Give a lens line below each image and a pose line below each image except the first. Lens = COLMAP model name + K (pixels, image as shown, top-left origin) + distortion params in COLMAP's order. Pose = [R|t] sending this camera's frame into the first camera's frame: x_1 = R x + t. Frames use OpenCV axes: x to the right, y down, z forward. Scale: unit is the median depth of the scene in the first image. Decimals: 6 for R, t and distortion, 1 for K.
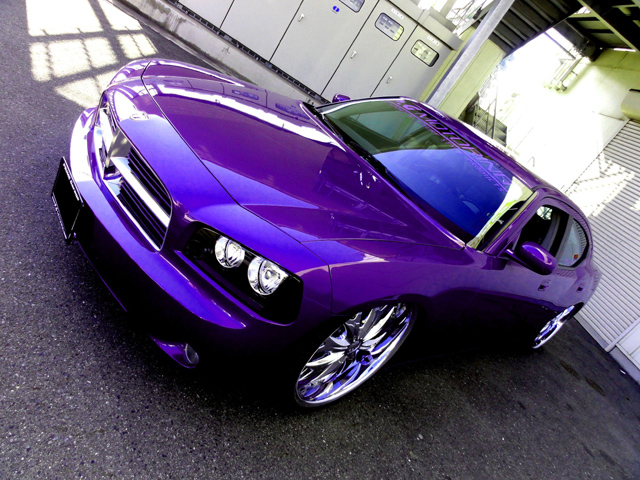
lens RADIAL K [[456.7, 0, 320.0], [0, 456.7, 240.0], [0, 0, 1]] dist [-0.000660, -0.002086]
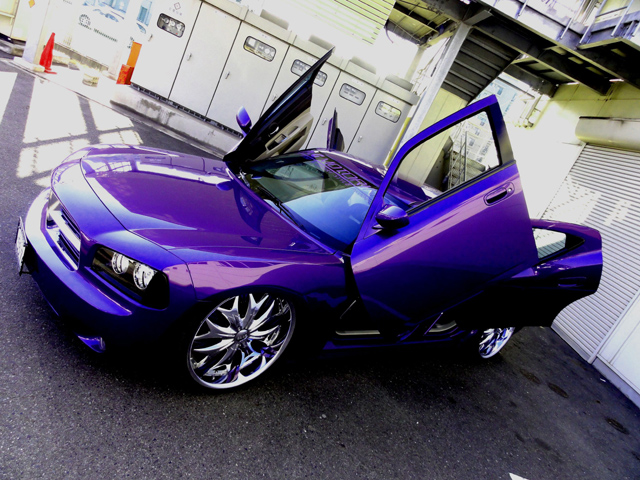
lens RADIAL K [[458.2, 0, 320.0], [0, 458.2, 240.0], [0, 0, 1]] dist [-0.003473, 0.001204]
pose [[0.990772, -0.119910, -0.063190, 0.130736], [0.109447, 0.982778, -0.148893, 0.060164], [0.079955, 0.140603, 0.986832, -0.092937]]
